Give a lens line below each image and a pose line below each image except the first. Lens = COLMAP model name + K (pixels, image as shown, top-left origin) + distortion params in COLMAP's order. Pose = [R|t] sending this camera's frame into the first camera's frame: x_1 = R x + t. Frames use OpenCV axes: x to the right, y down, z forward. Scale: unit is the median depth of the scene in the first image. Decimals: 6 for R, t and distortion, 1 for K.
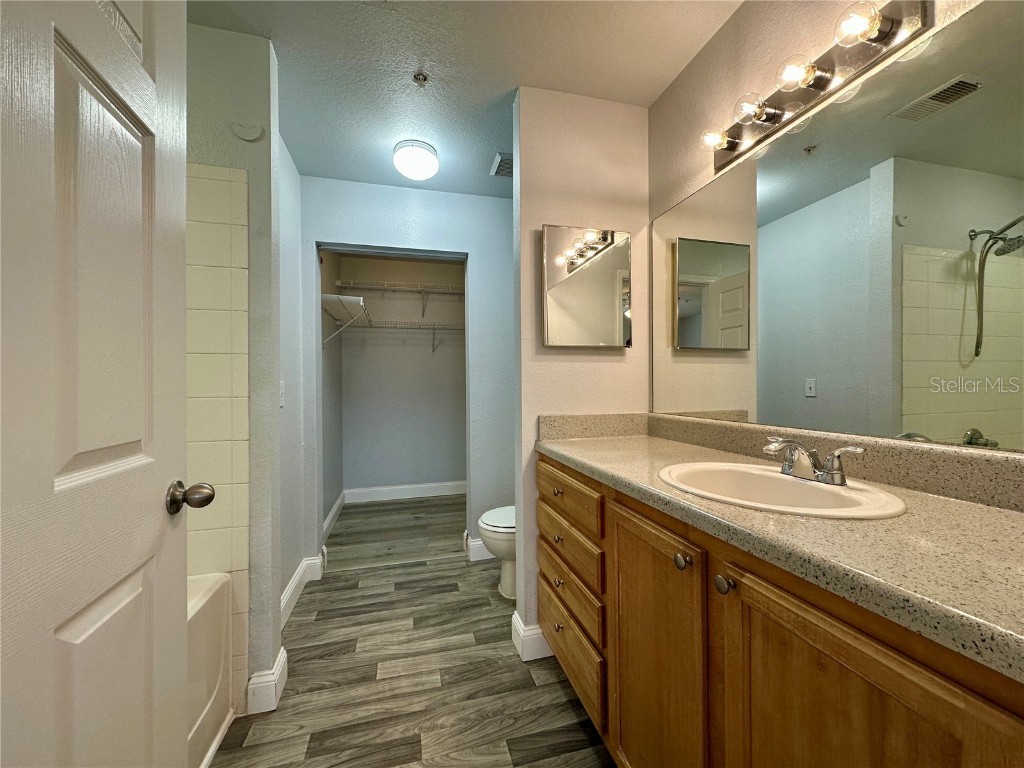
lens RADIAL K [[408.0, 0, 512.0], [0, 408.0, 384.0], [0, 0, 1]] dist [-0.000676, -0.000011]
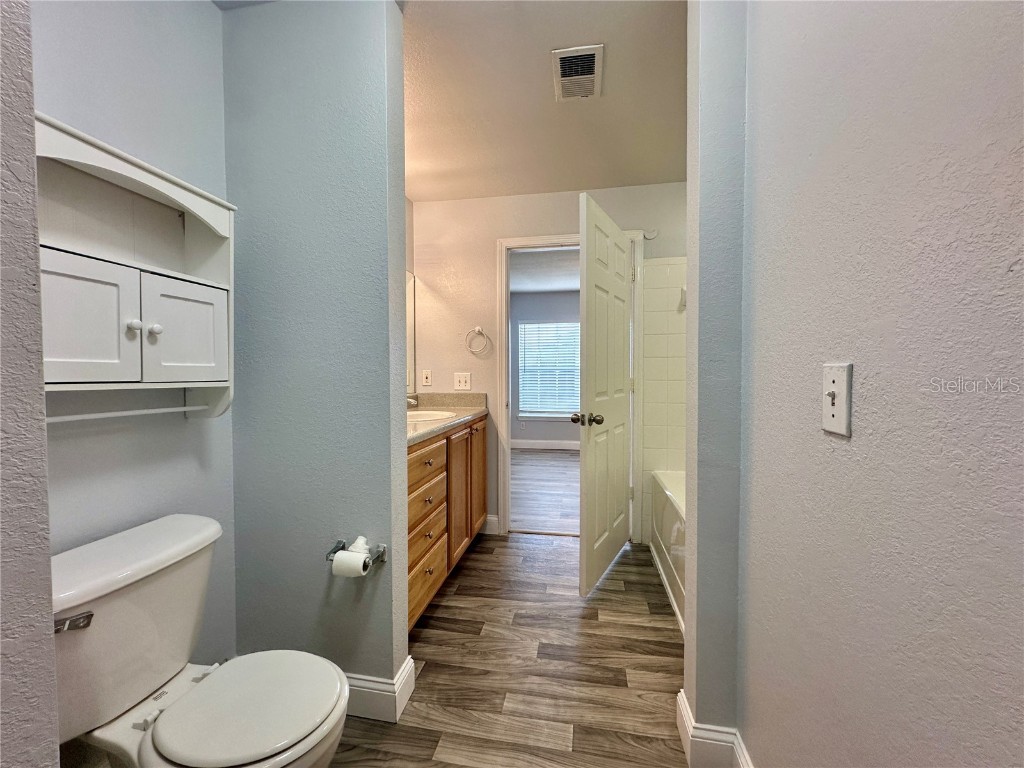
lens RADIAL K [[408.0, 0, 512.0], [0, 408.0, 384.0], [0, 0, 1]] dist [-0.000676, -0.000011]
pose [[-0.904688, -0.002526, 0.426068, -0.587260], [0.006009, 0.999807, 0.018686, 0.005577], [-0.426033, 0.019465, -0.904498, 1.840188]]
